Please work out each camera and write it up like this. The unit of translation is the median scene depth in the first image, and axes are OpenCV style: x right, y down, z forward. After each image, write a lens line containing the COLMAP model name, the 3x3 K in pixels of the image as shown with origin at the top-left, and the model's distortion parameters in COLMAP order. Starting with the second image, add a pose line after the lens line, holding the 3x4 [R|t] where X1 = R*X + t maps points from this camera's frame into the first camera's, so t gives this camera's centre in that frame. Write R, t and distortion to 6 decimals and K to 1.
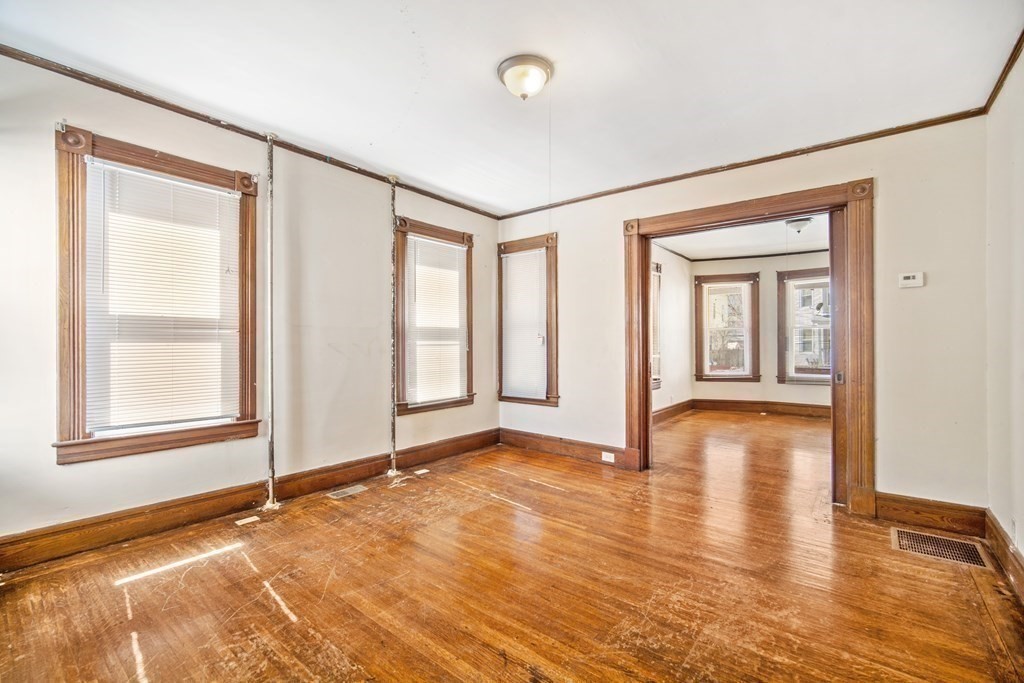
lens RADIAL K [[448.2, 0, 513.5], [0, 448.2, 343.8], [0, 0, 1]] dist [-0.002352, 0.001546]
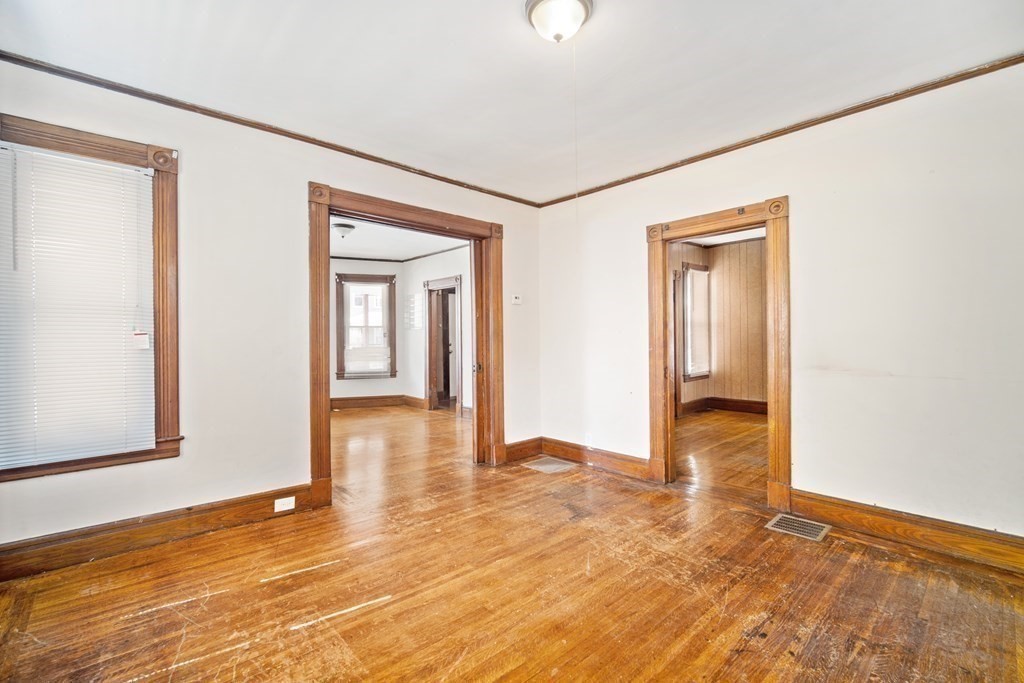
lens RADIAL K [[453.0, 0, 512.6], [0, 453.0, 337.9], [0, 0, 1]] dist [-0.009894, 0.000699]
pose [[0.157527, 0.000865, 0.987514, -0.542881], [0.009556, 0.999951, -0.002400, -0.006574], [-0.987468, 0.009815, 0.157511, 0.657071]]
